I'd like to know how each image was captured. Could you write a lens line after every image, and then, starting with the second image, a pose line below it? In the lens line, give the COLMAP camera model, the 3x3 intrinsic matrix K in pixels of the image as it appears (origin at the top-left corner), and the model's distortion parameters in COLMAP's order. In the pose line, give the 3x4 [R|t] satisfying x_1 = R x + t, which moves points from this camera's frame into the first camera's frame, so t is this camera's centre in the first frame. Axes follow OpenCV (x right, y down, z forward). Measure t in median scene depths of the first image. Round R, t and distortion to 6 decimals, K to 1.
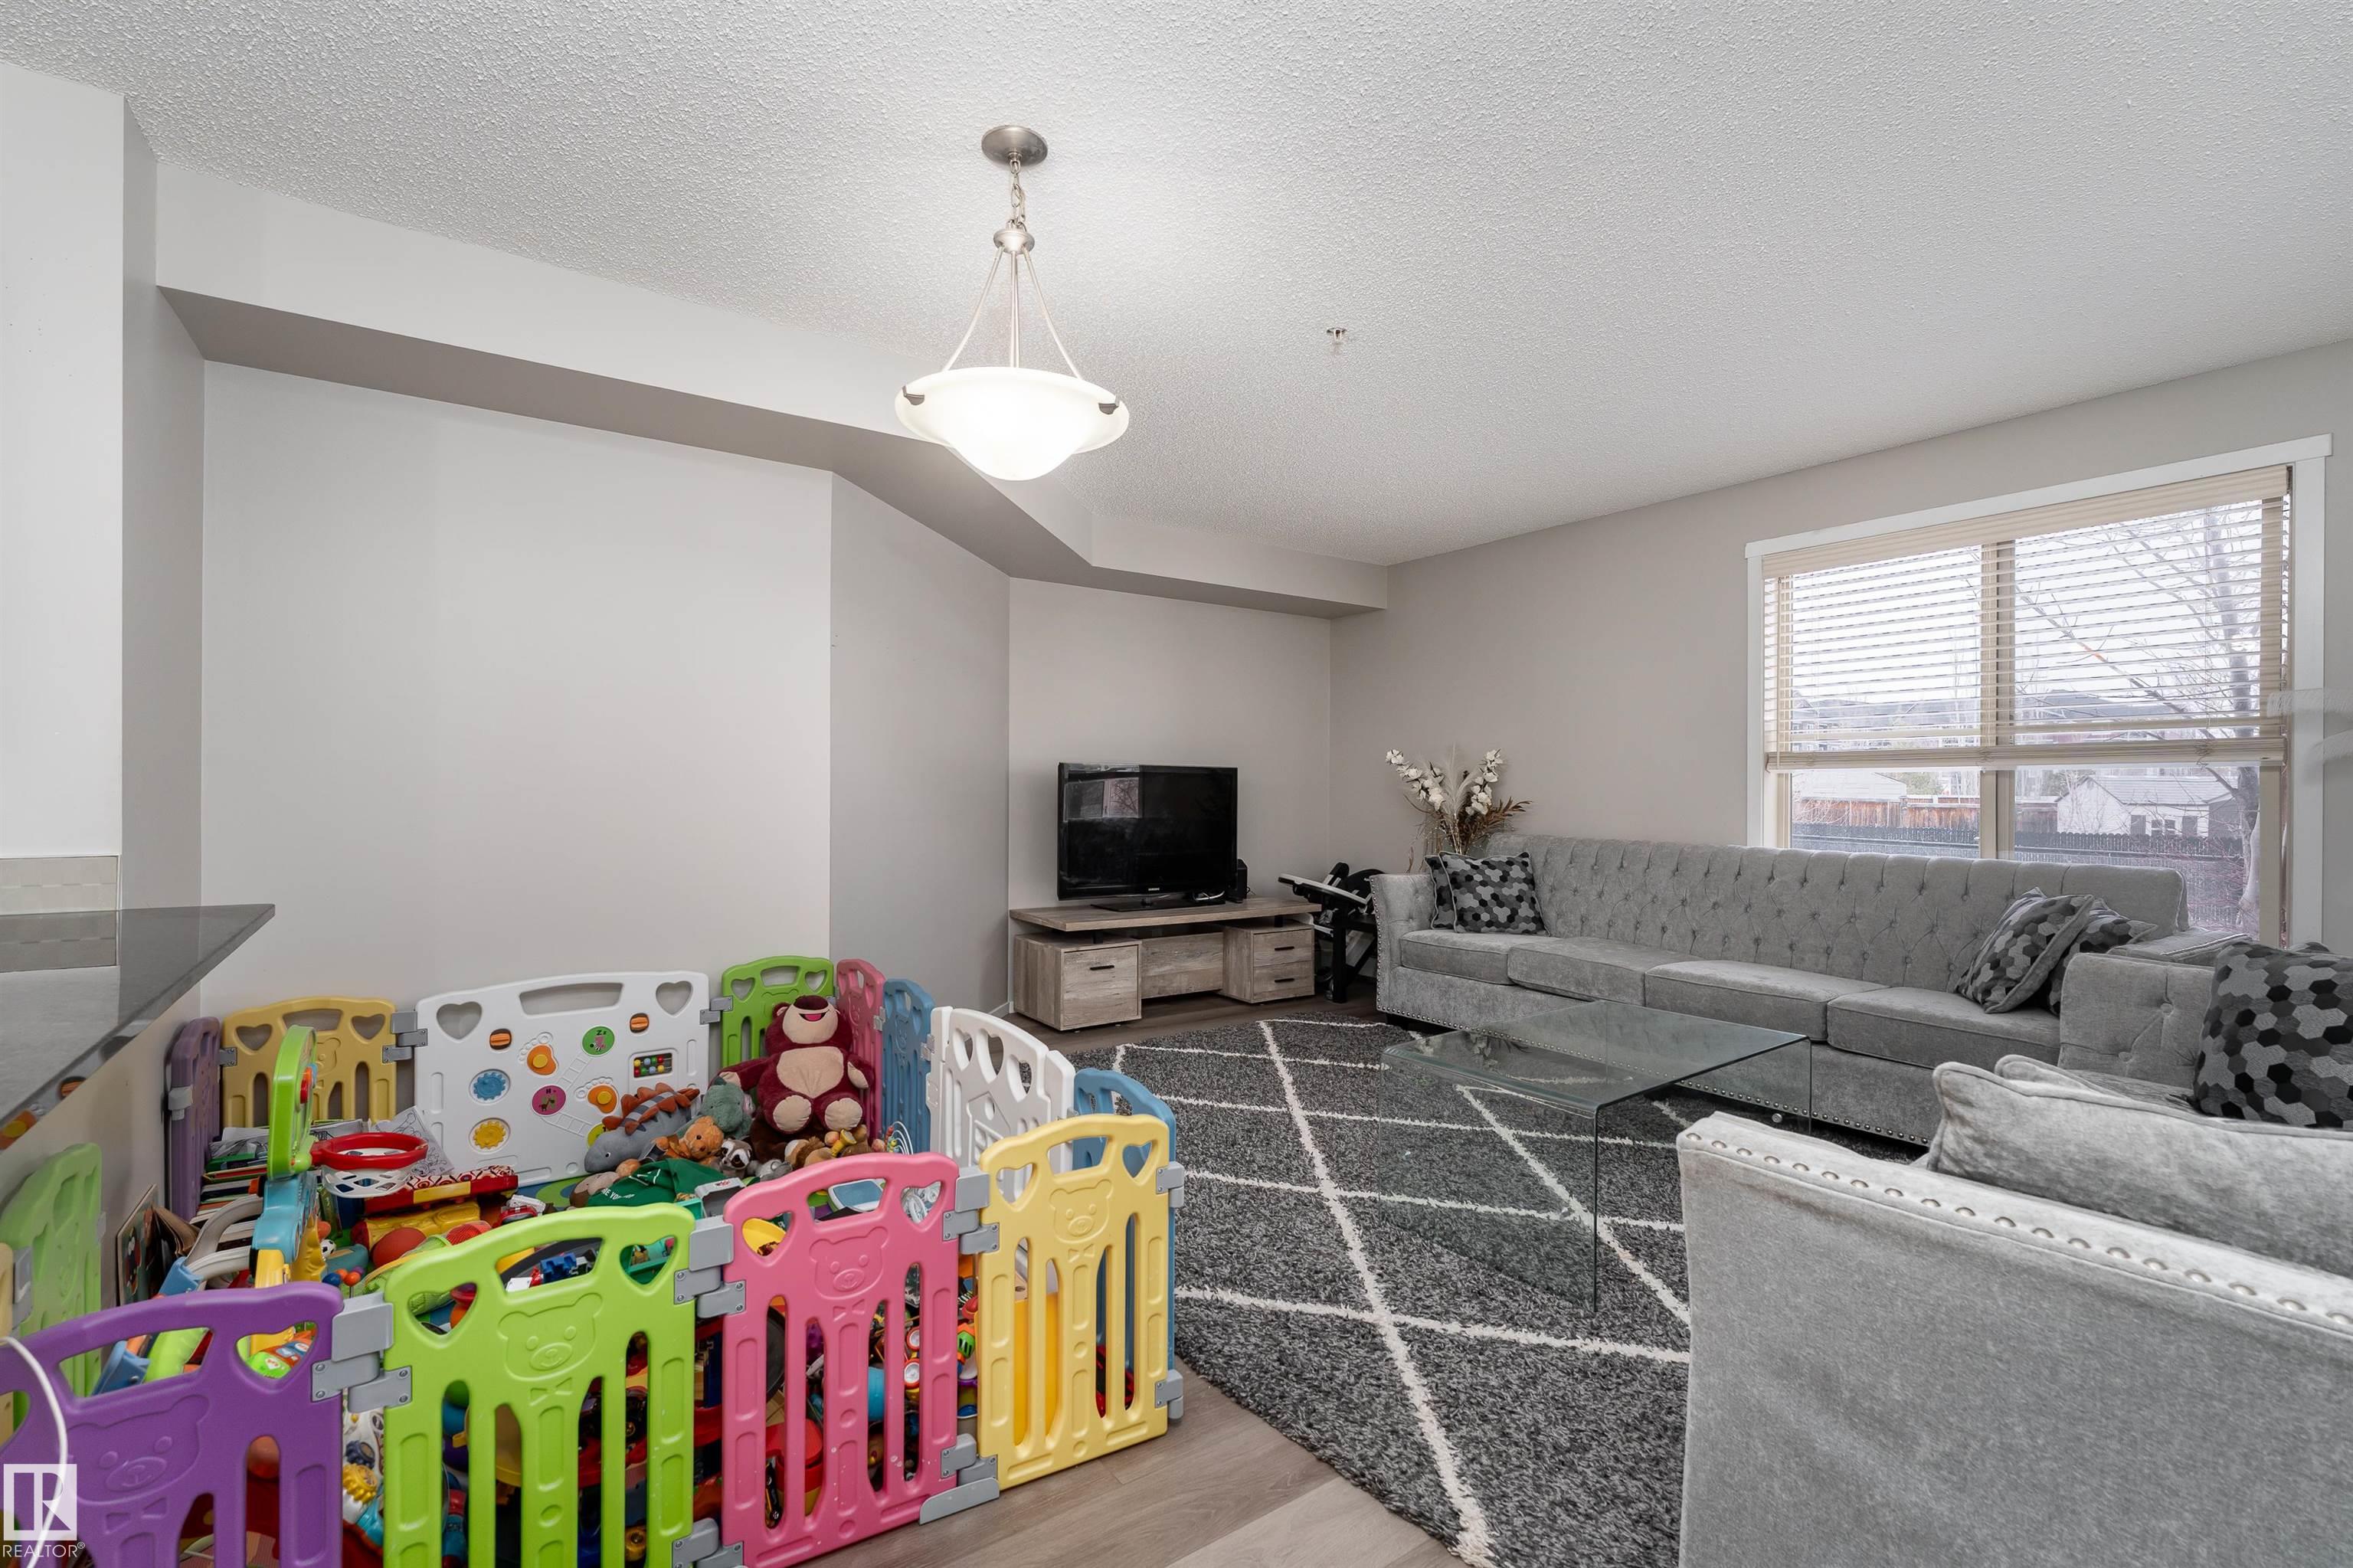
lens RADIAL K [[1015.9, 0, 1164.6], [0, 1015.9, 789.3], [0, 0, 1]] dist [-0.003413, -0.000266]
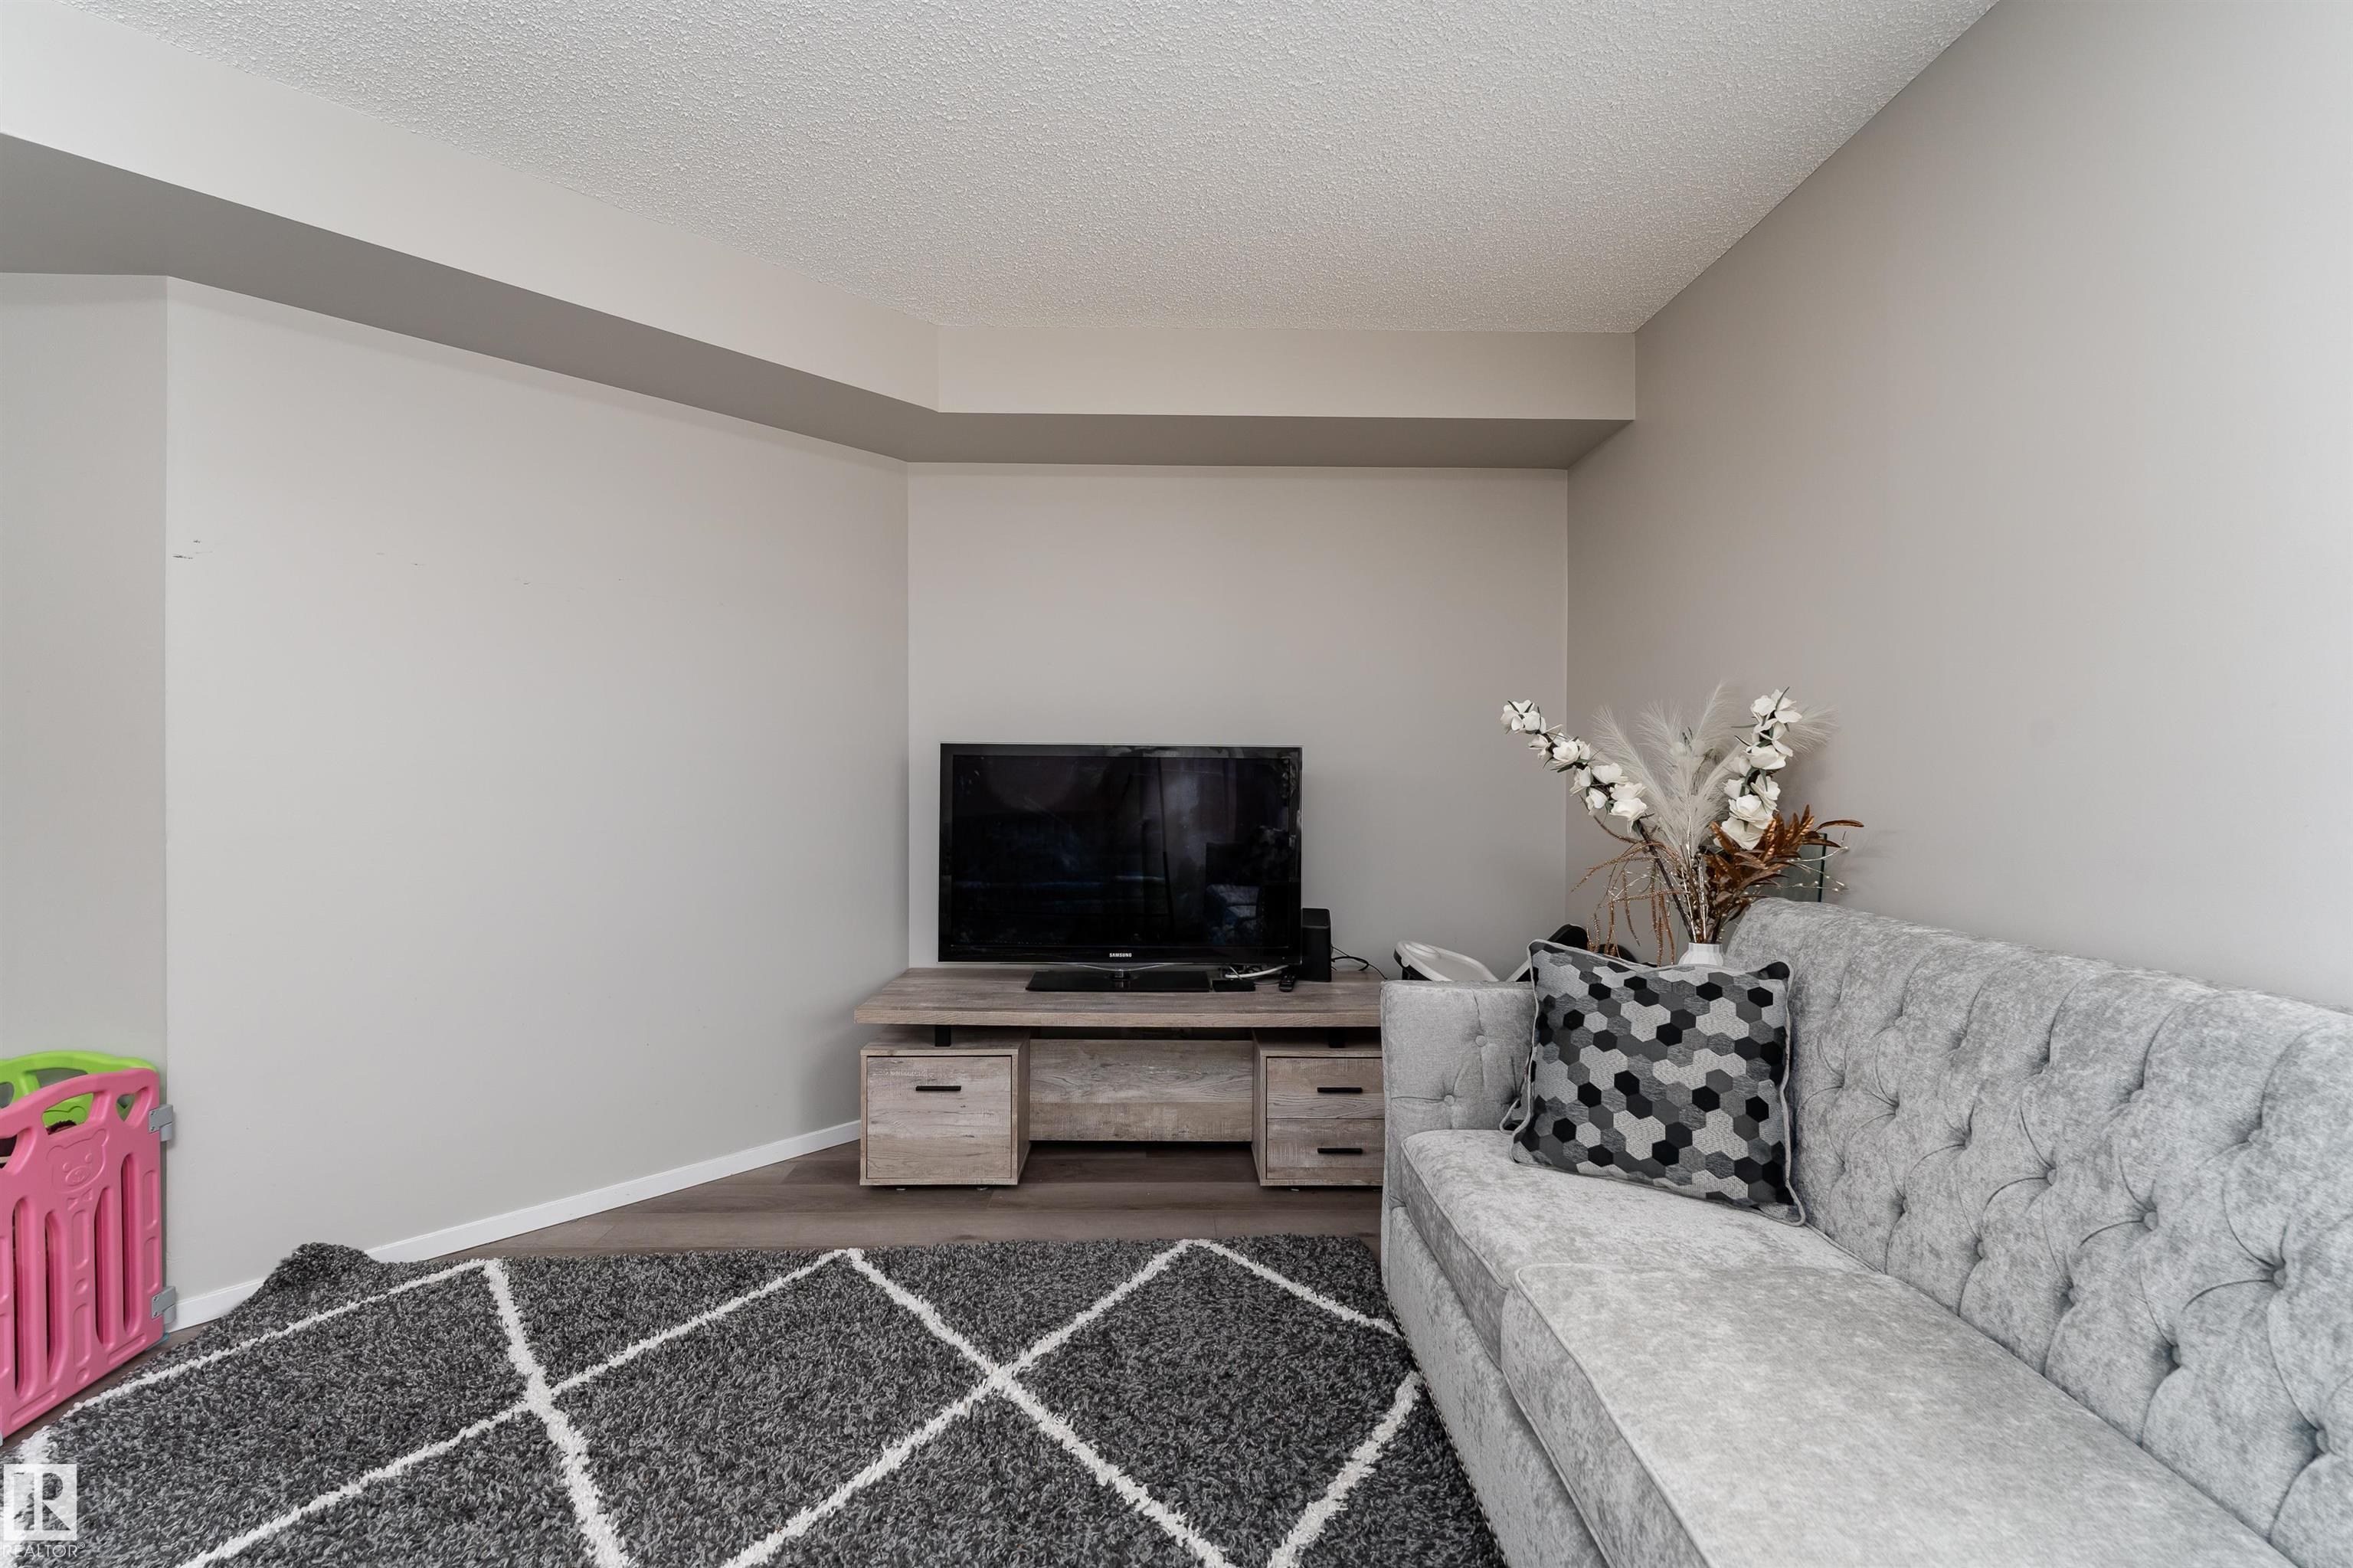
lens RADIAL K [[1015.9, 0, 1176.5], [0, 1015.9, 776.7], [0, 0, 1]] dist [-0.003413, -0.000266]
pose [[0.838344, -0.000698, -0.545140, 0.488624], [-0.000084, 0.999999, -0.001410, -0.005280], [0.545141, 0.001228, 0.838344, 0.758806]]
